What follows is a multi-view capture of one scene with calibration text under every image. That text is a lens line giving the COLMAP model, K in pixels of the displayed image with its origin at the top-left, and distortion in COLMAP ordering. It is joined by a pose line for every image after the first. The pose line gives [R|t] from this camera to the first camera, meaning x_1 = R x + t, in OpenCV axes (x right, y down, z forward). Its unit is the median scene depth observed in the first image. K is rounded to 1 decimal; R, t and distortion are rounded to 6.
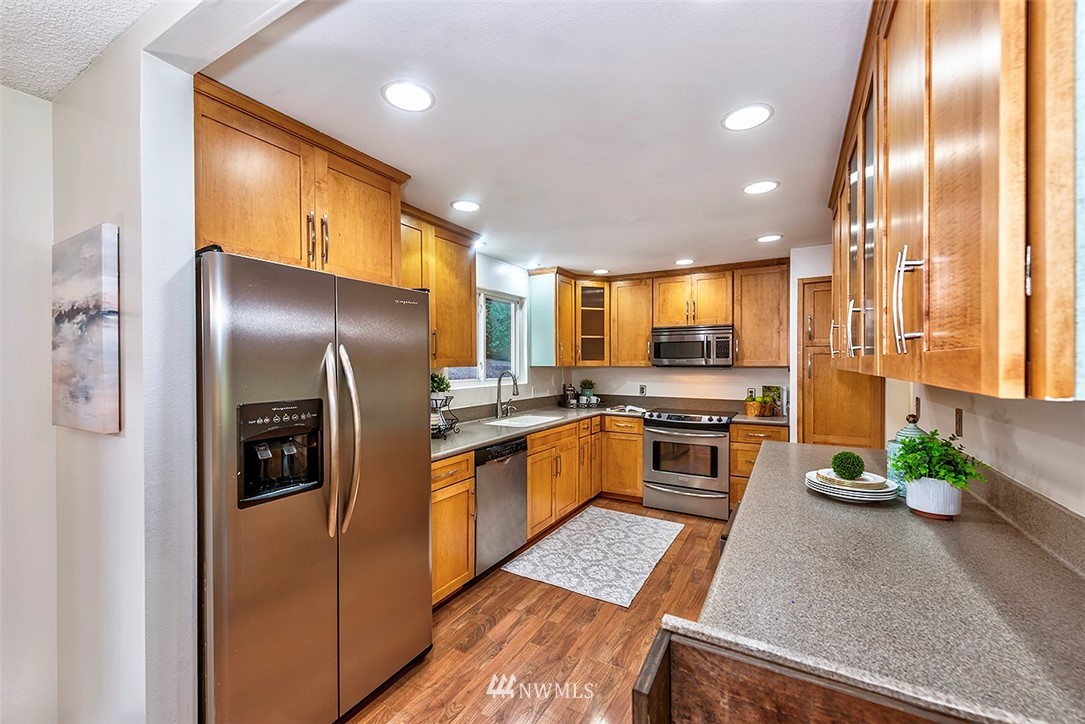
lens RADIAL K [[441.3, 0, 543.1], [0, 441.3, 365.7], [0, 0, 1]] dist [0.000063, 0.000056]
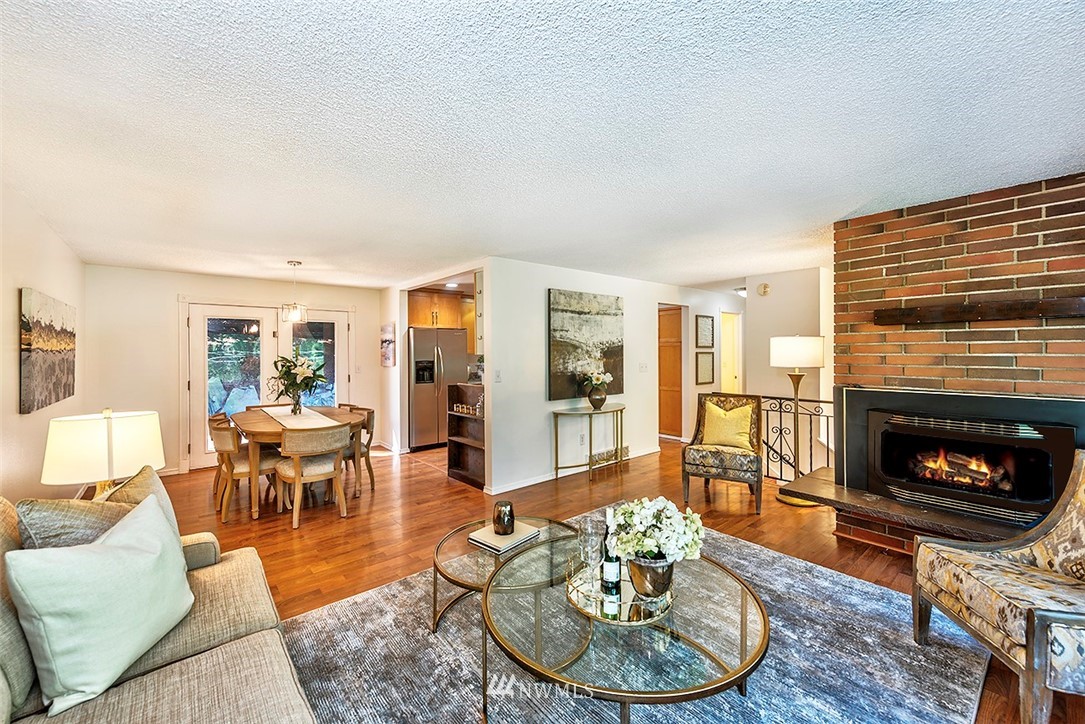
lens RADIAL K [[427.4, 0, 538.6], [0, 427.4, 355.4], [0, 0, 1]] dist [0.001721, 0.000123]
pose [[0.936284, -0.001607, -0.351239, 1.272189], [0.002043, 0.999998, 0.000870, 0.019847], [0.351237, -0.001532, 0.936285, -1.662686]]
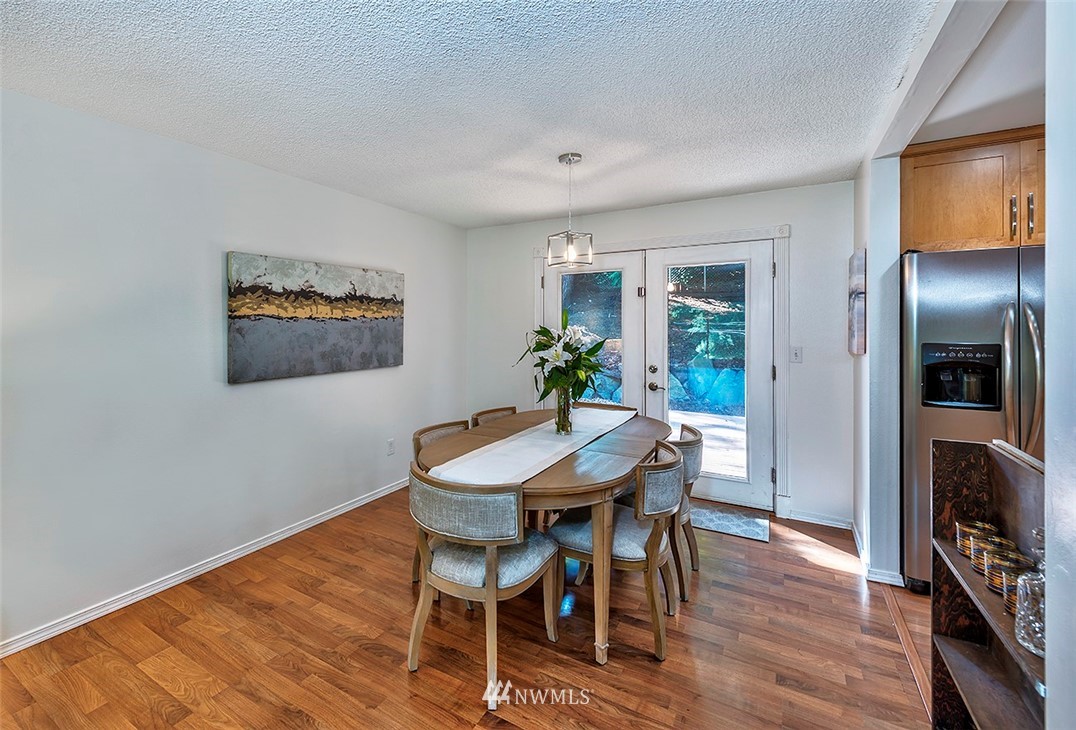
lens RADIAL K [[479.5, 0, 479.3], [0, 479.5, 326.1], [0, 0, 1]] dist [0.001279, 0.000294]
pose [[-0.051309, 0.004489, -0.998673, 0.760350], [-0.005152, 0.999975, 0.004760, 0.015776], [0.998670, 0.005389, -0.051285, -0.363239]]
